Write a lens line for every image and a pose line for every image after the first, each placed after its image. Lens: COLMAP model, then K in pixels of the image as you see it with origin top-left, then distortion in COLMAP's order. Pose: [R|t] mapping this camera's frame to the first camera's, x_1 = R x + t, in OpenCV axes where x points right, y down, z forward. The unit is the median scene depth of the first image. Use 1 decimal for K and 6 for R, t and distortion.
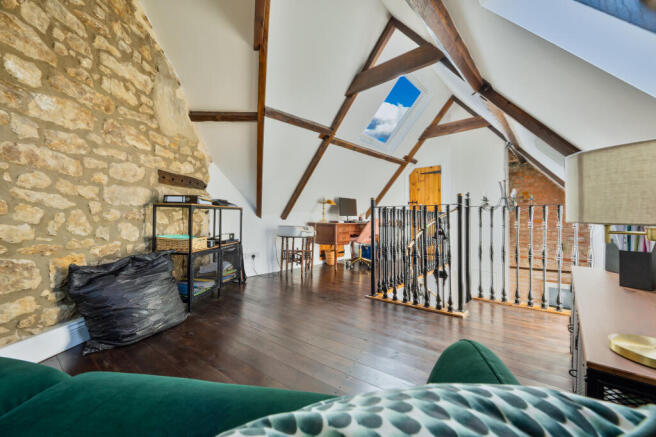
lens RADIAL K [[269.8, 0, 327.7], [0, 269.8, 215.9], [0, 0, 1]] dist [-0.003203, -0.000038]
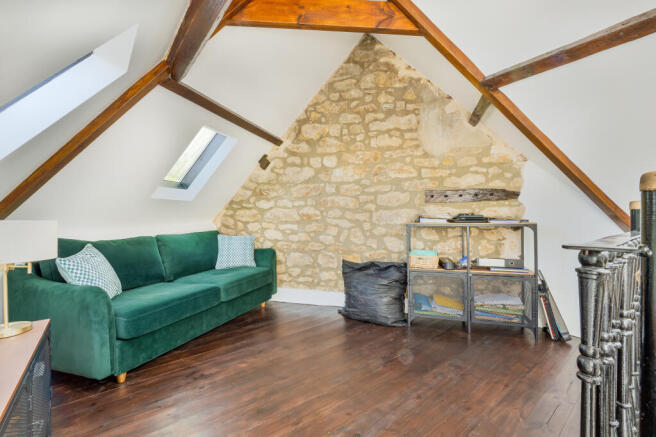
lens RADIAL K [[306.1, 0, 327.7], [0, 306.1, 219.8], [0, 0, 1]] dist [0.004283, 0.000161]
pose [[-0.201746, 0.003418, -0.979432, 0.911421], [0.007014, 0.999973, 0.002044, -0.074557], [0.979413, -0.006457, -0.201764, 1.132761]]
